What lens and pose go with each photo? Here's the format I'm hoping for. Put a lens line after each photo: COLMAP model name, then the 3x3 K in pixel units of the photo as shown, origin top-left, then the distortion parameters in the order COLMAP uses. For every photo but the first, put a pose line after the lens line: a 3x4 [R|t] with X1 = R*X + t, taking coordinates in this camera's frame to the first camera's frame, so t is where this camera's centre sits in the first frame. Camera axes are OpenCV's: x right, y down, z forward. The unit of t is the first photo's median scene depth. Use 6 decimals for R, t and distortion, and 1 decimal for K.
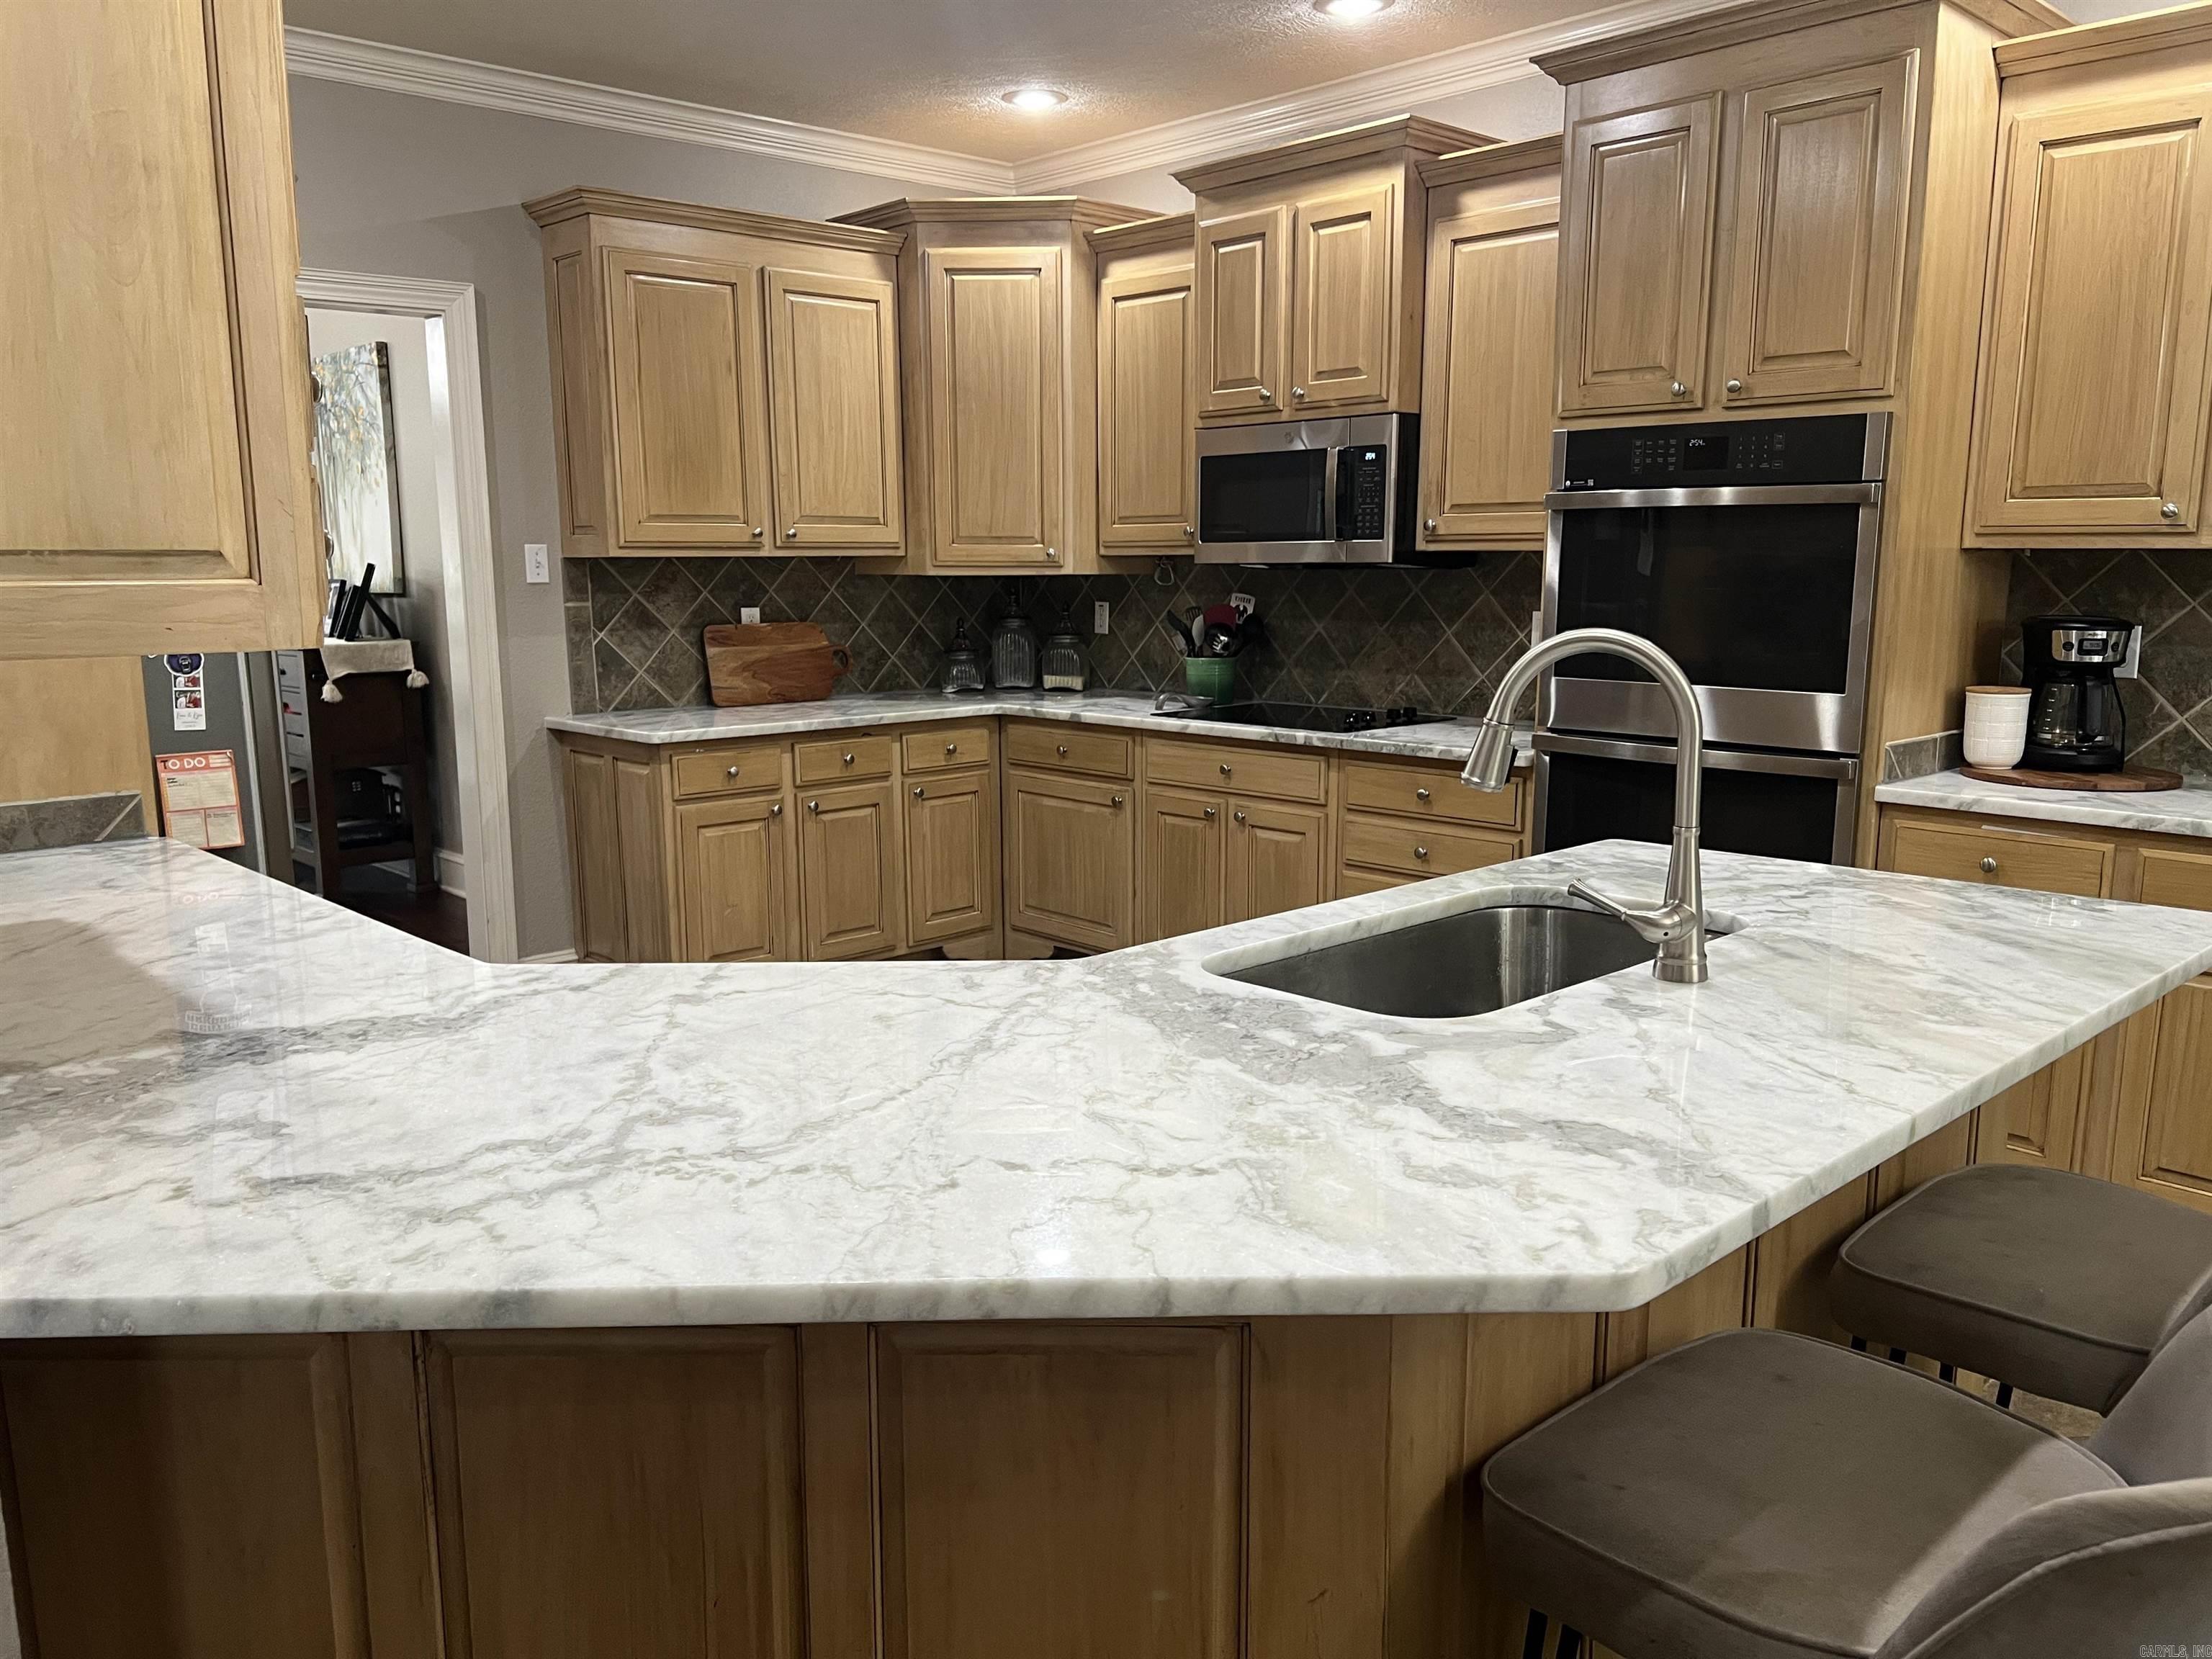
lens RADIAL K [[1676.3, 0, 1083.4], [0, 1676.3, 847.2], [0, 0, 1]] dist [0.074789, -0.074372]
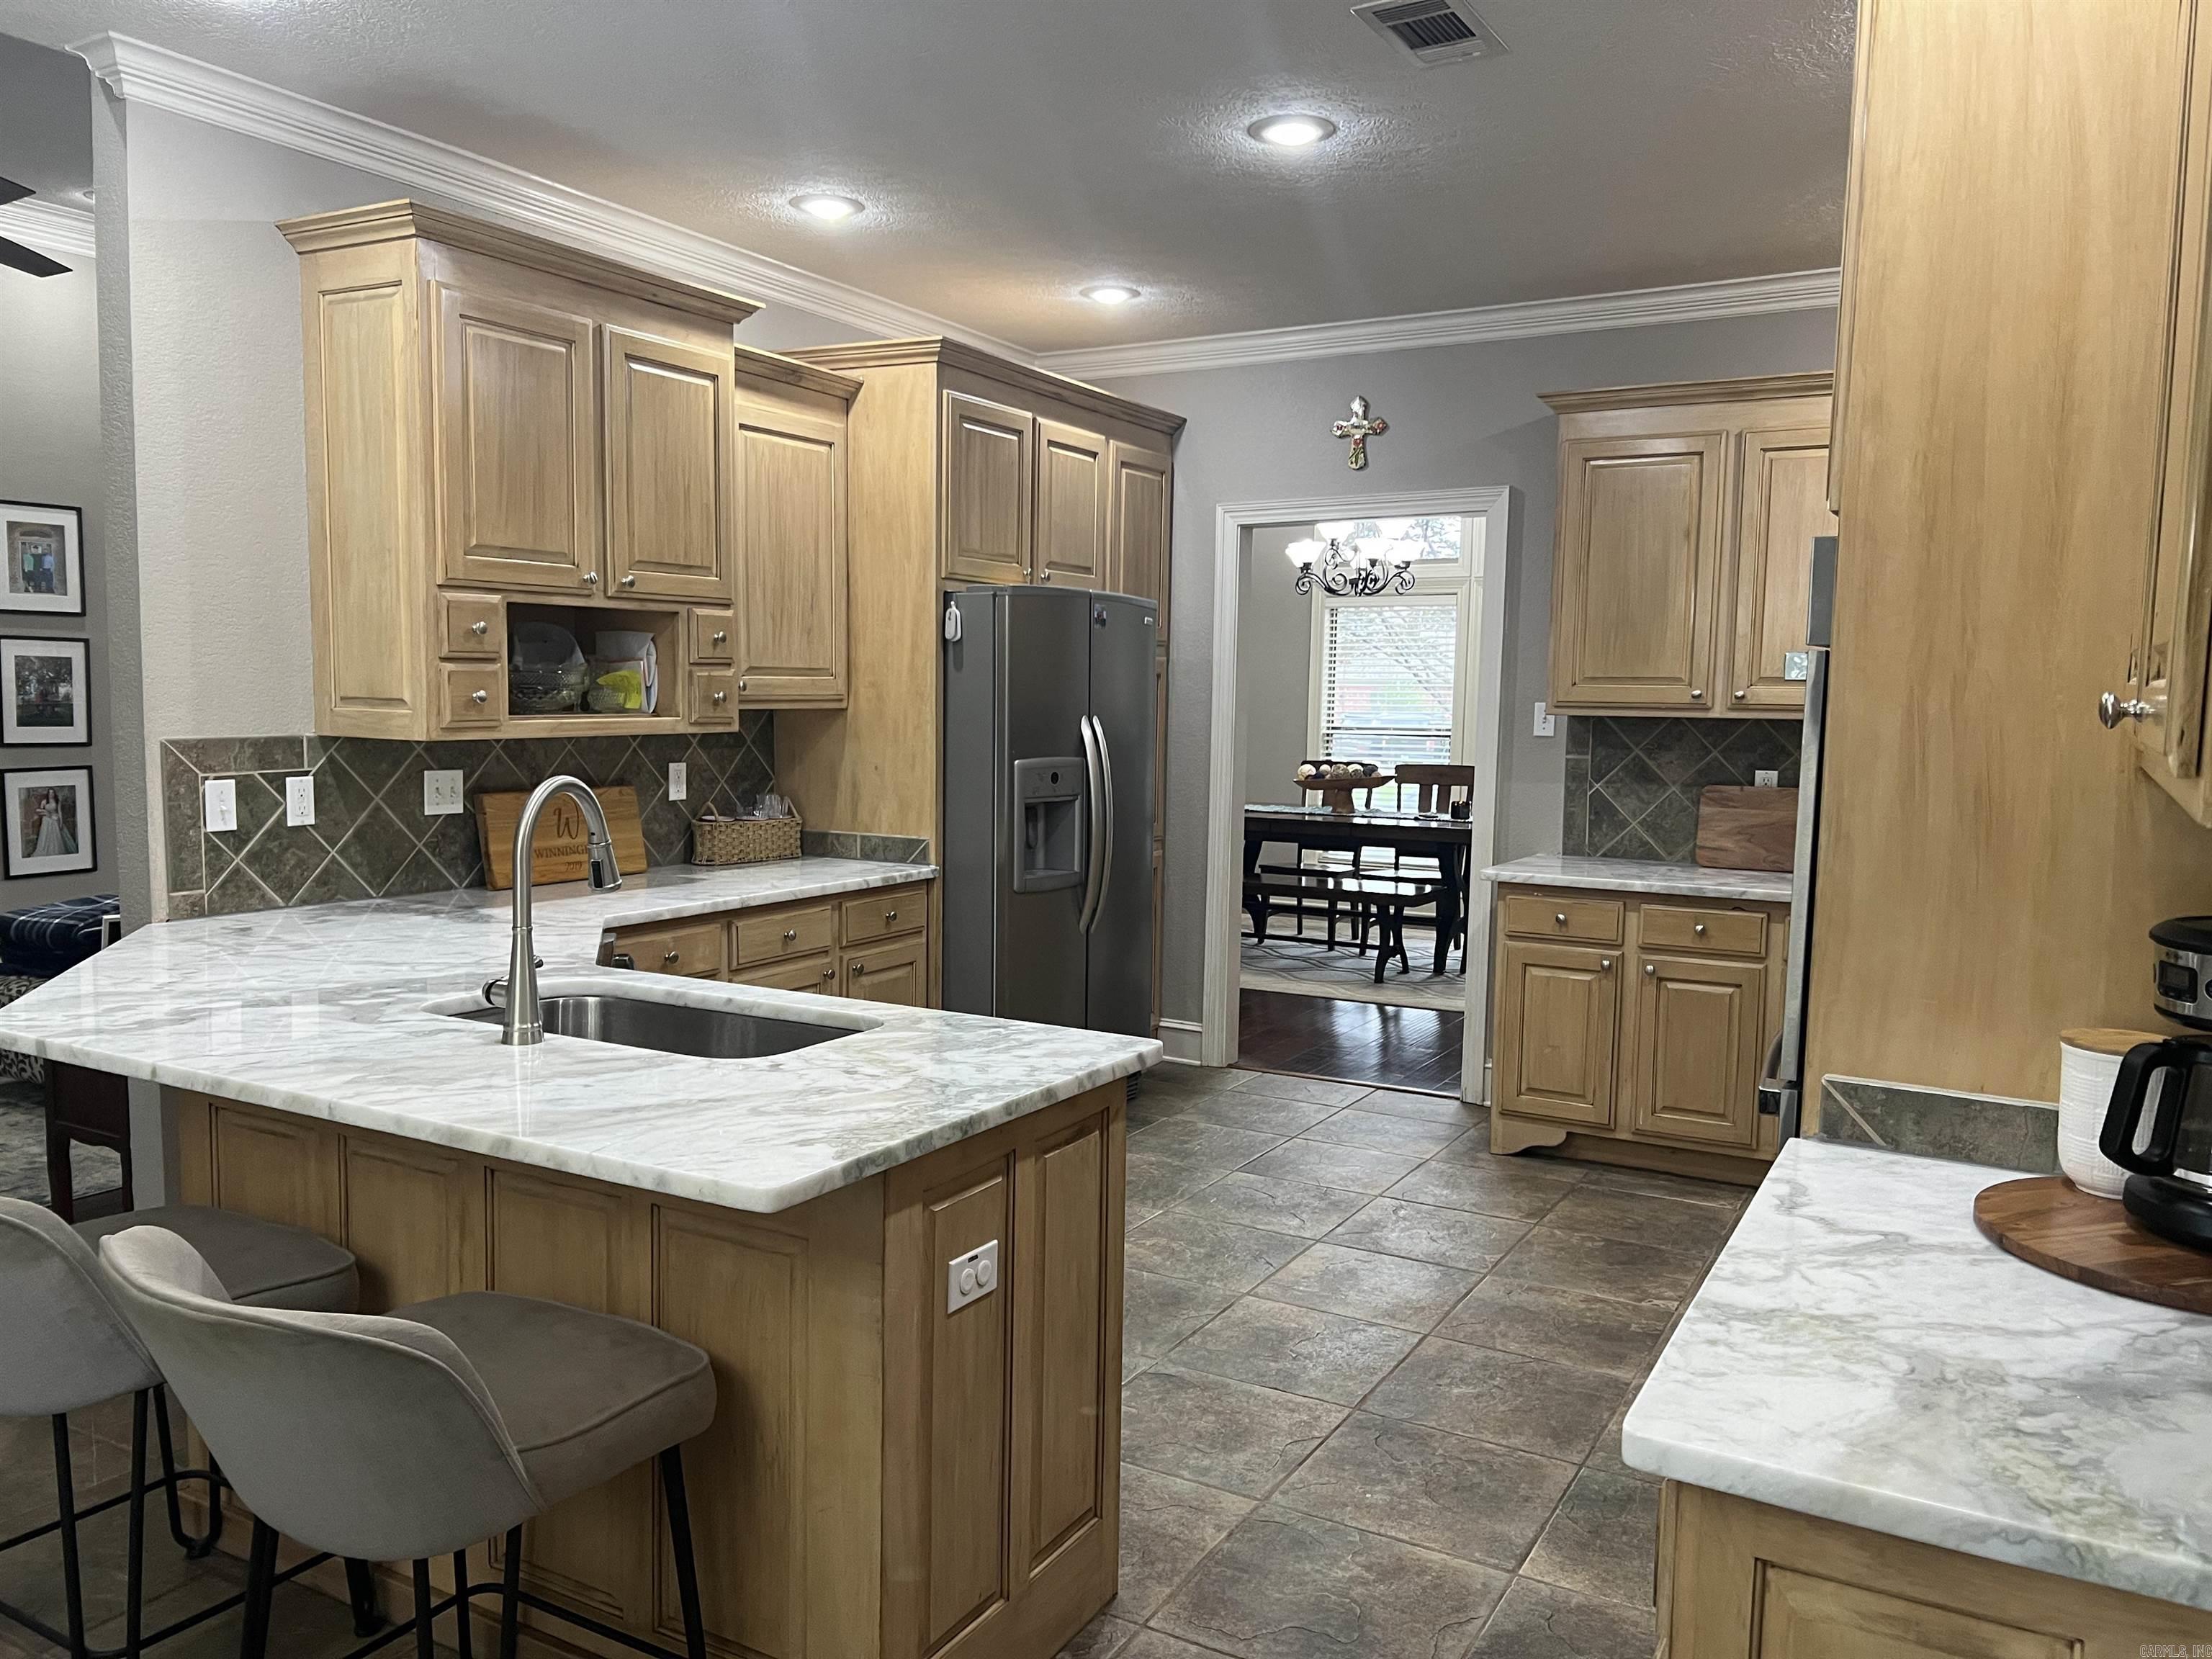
lens RADIAL K [[1676.3, 0, 1083.4], [0, 1676.3, 847.2], [0, 0, 1]] dist [0.074789, -0.074372]
pose [[0.304510, 0.102603, -0.946967, 0.638858], [-0.183024, 0.981958, 0.047540, -0.077973], [0.934760, 0.158841, 0.317795, 0.353718]]
